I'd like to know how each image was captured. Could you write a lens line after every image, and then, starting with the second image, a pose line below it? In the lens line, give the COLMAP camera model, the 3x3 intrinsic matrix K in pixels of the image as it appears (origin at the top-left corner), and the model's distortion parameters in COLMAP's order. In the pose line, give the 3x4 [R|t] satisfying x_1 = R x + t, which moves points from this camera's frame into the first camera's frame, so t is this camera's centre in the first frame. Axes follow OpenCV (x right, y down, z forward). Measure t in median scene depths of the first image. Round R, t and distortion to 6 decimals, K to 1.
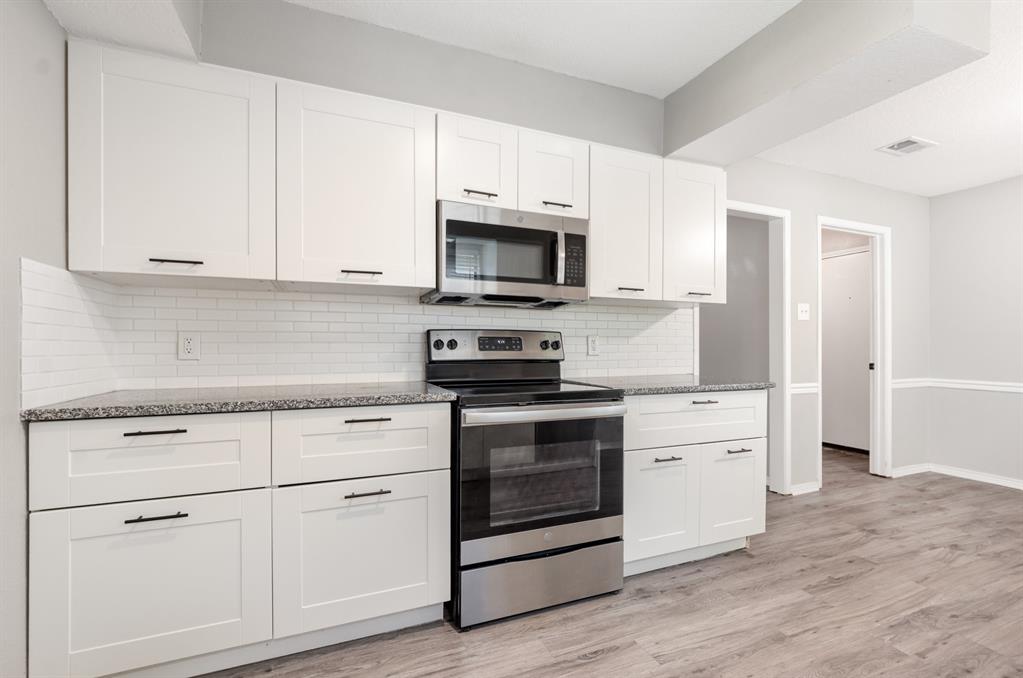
lens RADIAL K [[470.8, 0, 522.5], [0, 470.8, 346.3], [0, 0, 1]] dist [0.005233, 0.001170]
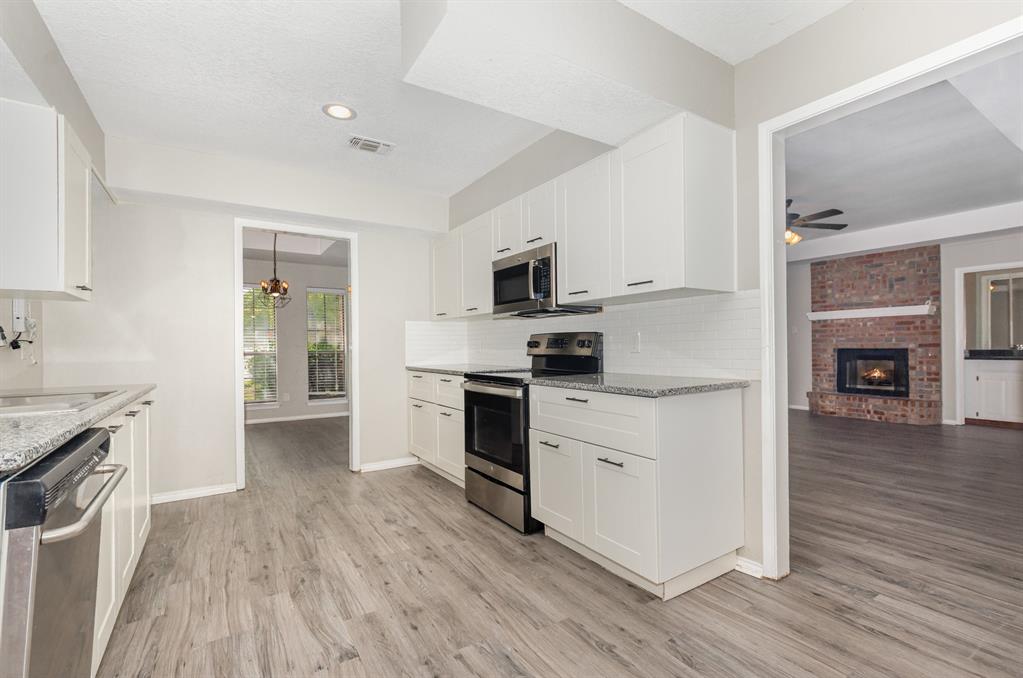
lens RADIAL K [[470.8, 0, 517.8], [0, 470.8, 342.4], [0, 0, 1]] dist [0.005233, 0.001170]
pose [[0.155461, -0.011505, -0.987775, 1.342366], [0.007583, 0.999917, -0.010453, 0.005668], [0.987813, -0.005865, 0.155536, 0.710580]]
